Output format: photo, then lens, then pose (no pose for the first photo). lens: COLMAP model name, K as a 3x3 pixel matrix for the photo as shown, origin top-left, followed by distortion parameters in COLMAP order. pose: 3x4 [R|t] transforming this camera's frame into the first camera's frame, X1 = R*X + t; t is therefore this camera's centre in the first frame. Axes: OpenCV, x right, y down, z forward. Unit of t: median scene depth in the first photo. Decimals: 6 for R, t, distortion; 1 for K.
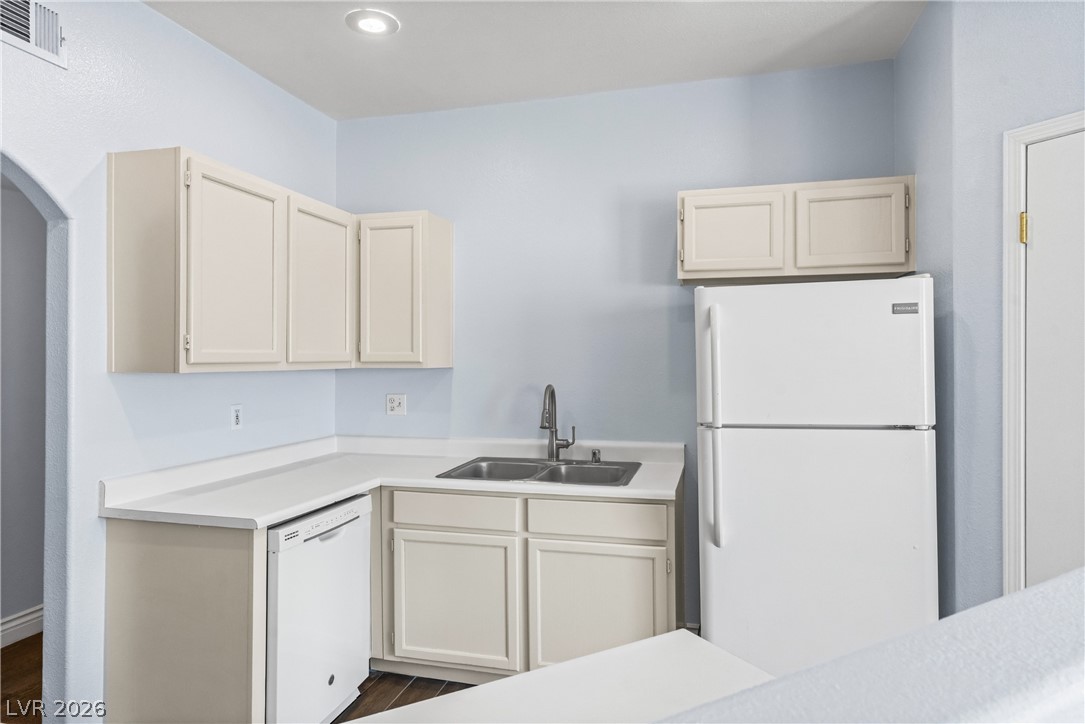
lens RADIAL K [[656.4, 0, 554.3], [0, 656.4, 357.5], [0, 0, 1]] dist [0.008904, 0.002159]
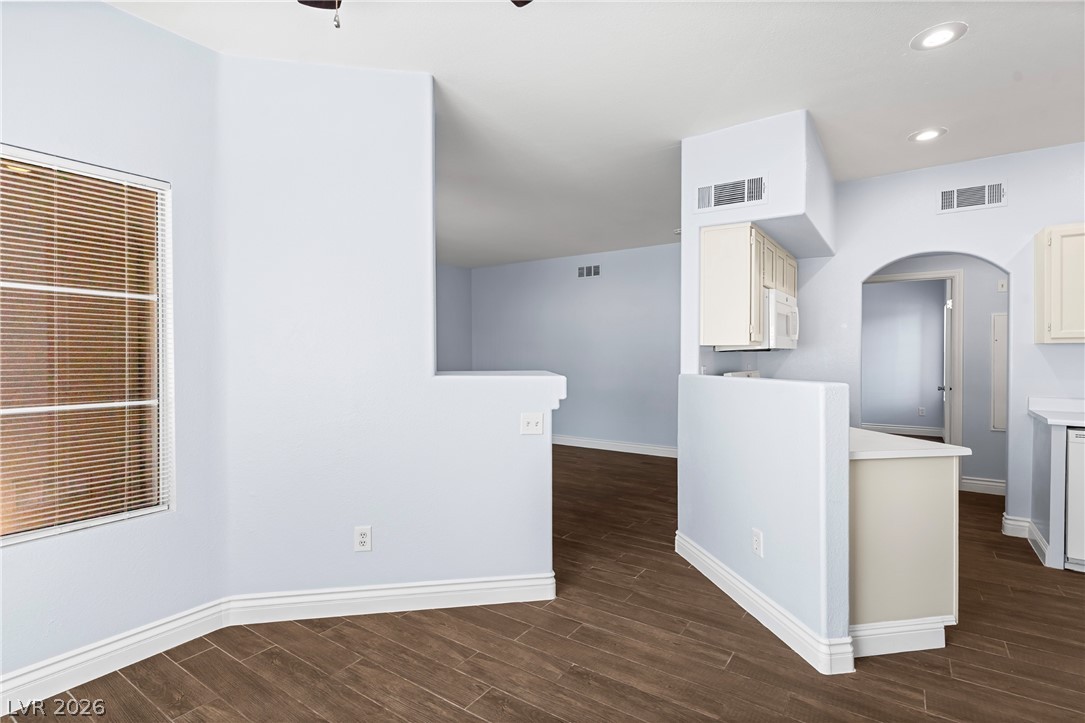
lens RADIAL K [[522.8, 0, 532.0], [0, 522.8, 357.9], [0, 0, 1]] dist [0.004328, 0.001302]
pose [[-0.356210, 0.007575, -0.934375, 1.125158], [0.002298, 0.999971, 0.007231, 0.041612], [0.934403, 0.000428, -0.356217, 0.115483]]
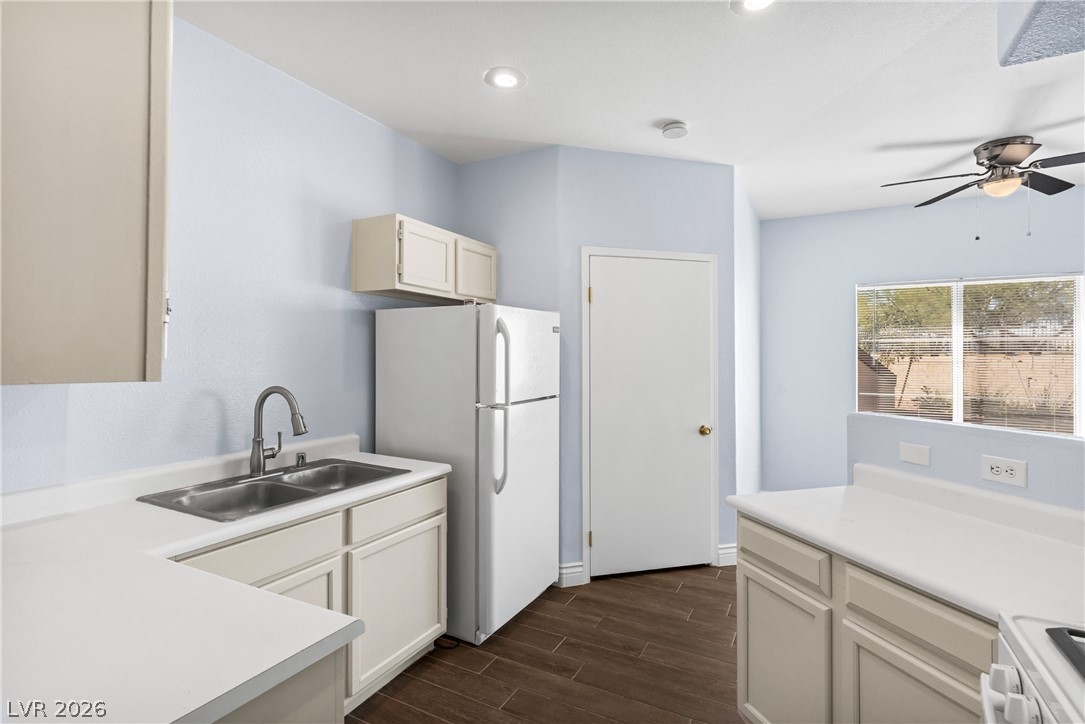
lens RADIAL K [[522.8, 0, 544.2], [0, 522.8, 357.7], [0, 0, 1]] dist [0.004328, 0.001302]
pose [[0.243092, 0.005361, 0.969989, -0.671667], [-0.002650, 0.999985, -0.004863, 0.006133], [-0.970000, -0.001389, 0.243102, 0.544691]]
